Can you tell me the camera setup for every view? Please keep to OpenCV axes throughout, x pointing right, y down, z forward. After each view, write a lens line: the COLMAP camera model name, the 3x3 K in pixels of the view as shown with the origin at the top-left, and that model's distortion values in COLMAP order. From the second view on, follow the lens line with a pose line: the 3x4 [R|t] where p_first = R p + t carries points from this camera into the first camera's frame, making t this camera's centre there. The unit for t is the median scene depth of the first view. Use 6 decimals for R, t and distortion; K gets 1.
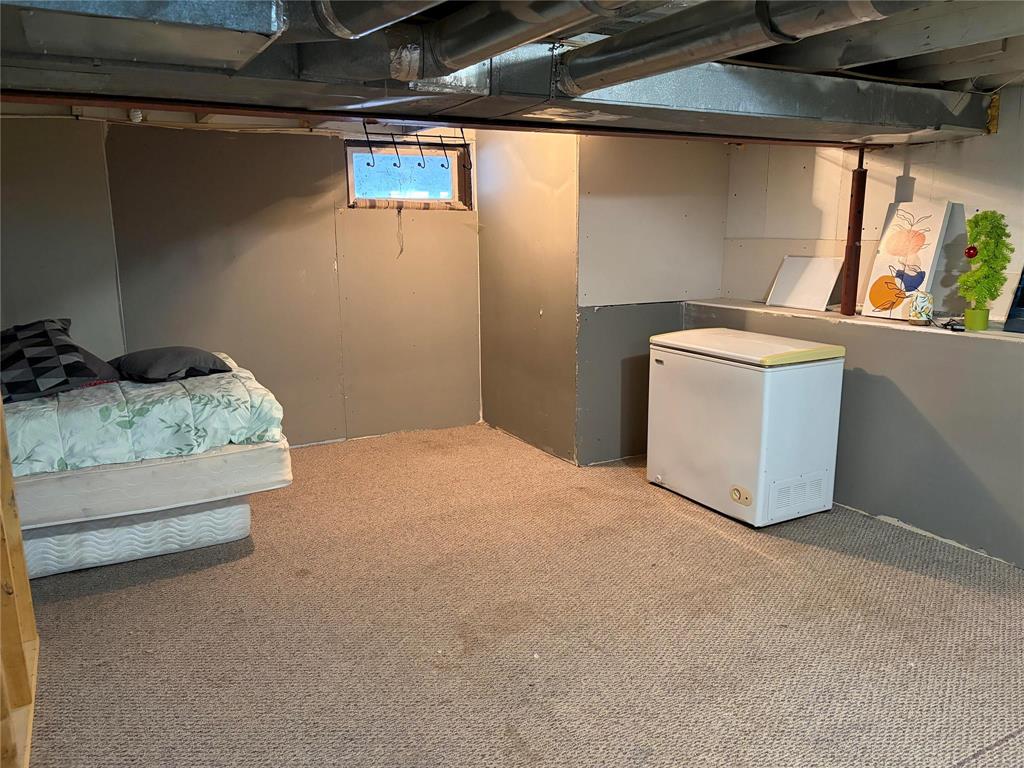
lens RADIAL K [[773.4, 0, 516.3], [0, 773.4, 392.7], [0, 0, 1]] dist [0.040134, -0.037756]
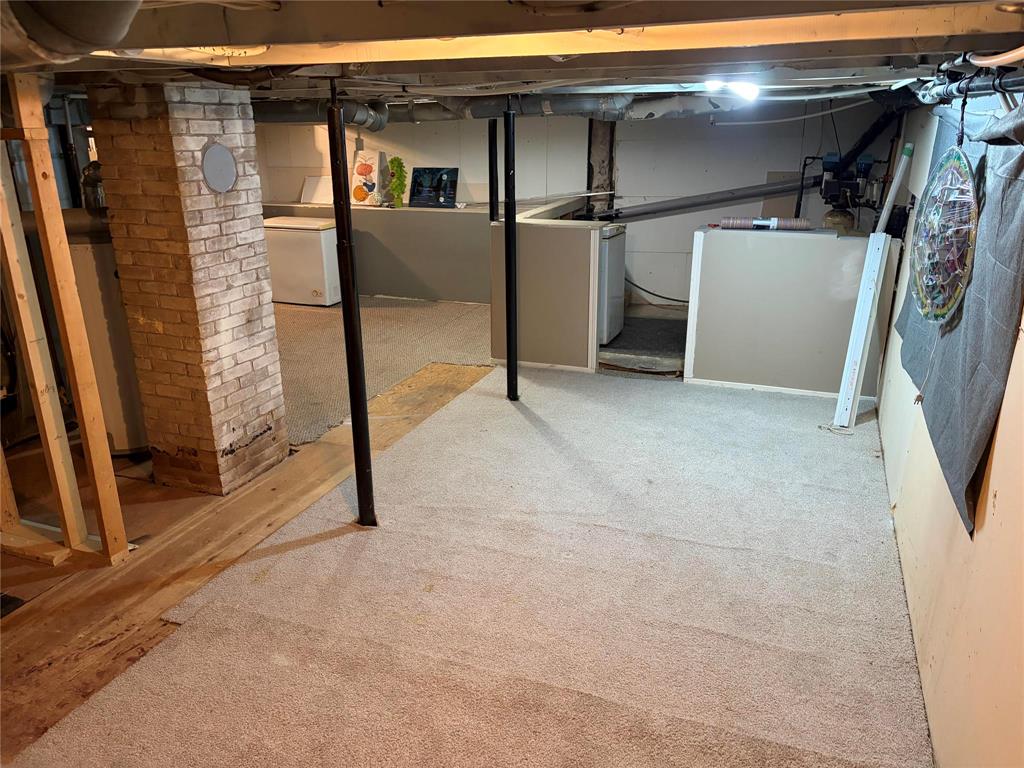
lens RADIAL K [[773.4, 0, 515.9], [0, 773.4, 382.8], [0, 0, 1]] dist [0.040134, -0.037756]
pose [[0.765422, -0.203682, 0.610445, -0.642517], [0.138392, 0.978494, 0.152960, 0.121800], [-0.628472, -0.032598, 0.777149, -1.004006]]
